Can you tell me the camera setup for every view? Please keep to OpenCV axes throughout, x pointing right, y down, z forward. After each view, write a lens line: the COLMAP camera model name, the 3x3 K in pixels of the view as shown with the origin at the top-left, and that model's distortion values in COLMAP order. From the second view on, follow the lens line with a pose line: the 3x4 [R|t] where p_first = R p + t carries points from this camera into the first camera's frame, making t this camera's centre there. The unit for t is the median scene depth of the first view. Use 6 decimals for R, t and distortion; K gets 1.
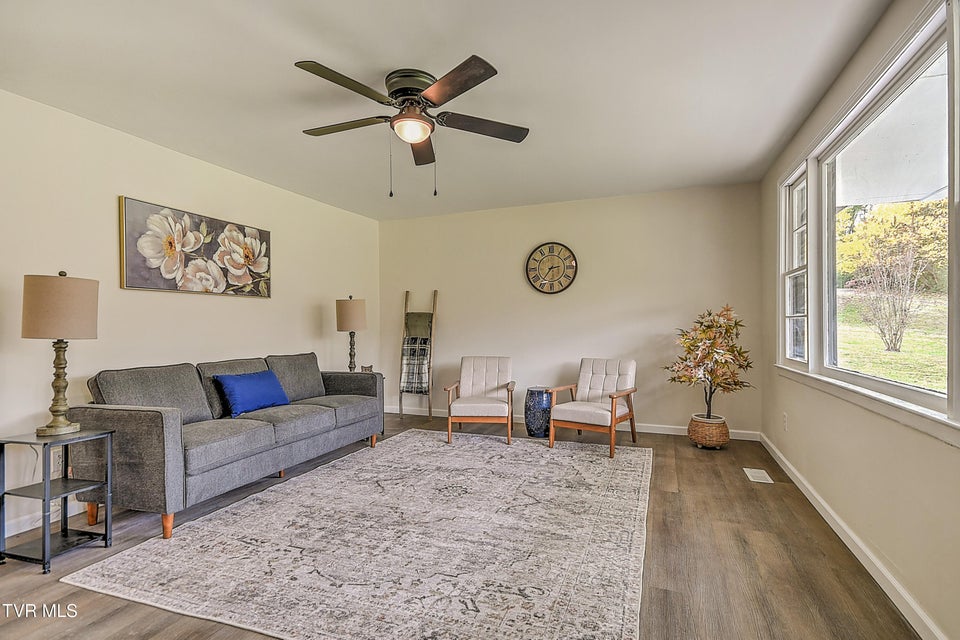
lens RADIAL K [[461.0, 0, 482.4], [0, 461.0, 324.6], [0, 0, 1]] dist [0.018818, -0.001208]
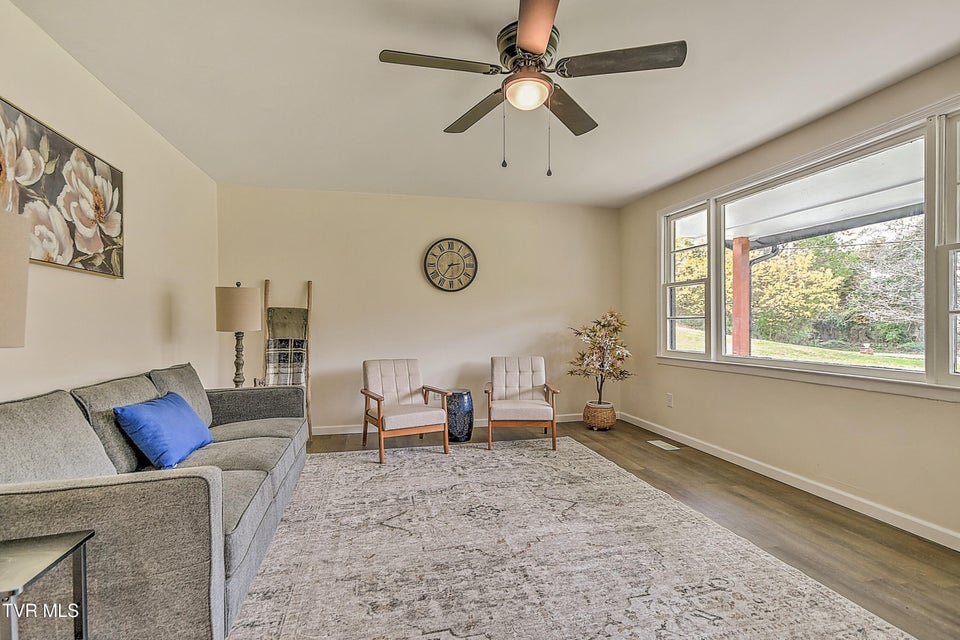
lens RADIAL K [[461.0, 0, 482.4], [0, 461.0, 324.6], [0, 0, 1]] dist [0.018818, -0.001208]
pose [[0.824649, 0.004130, 0.565629, -0.467435], [-0.003963, 0.999991, -0.001524, 0.004327], [-0.565630, -0.000984, 0.824658, 0.230433]]
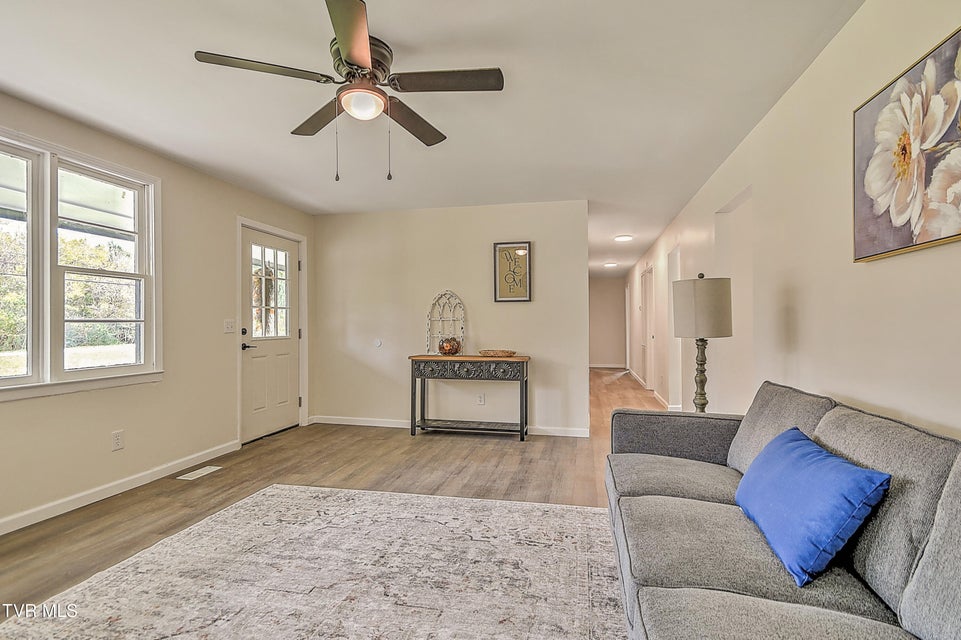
lens RADIAL K [[461.5, 0, 482.9], [0, 461.5, 324.6], [0, 0, 1]] dist [0.018818, -0.001208]
pose [[-0.988708, 0.009802, -0.149534, -0.159381], [0.010298, 0.999944, -0.002544, -0.000164], [0.149500, -0.004055, -0.988753, 1.263664]]
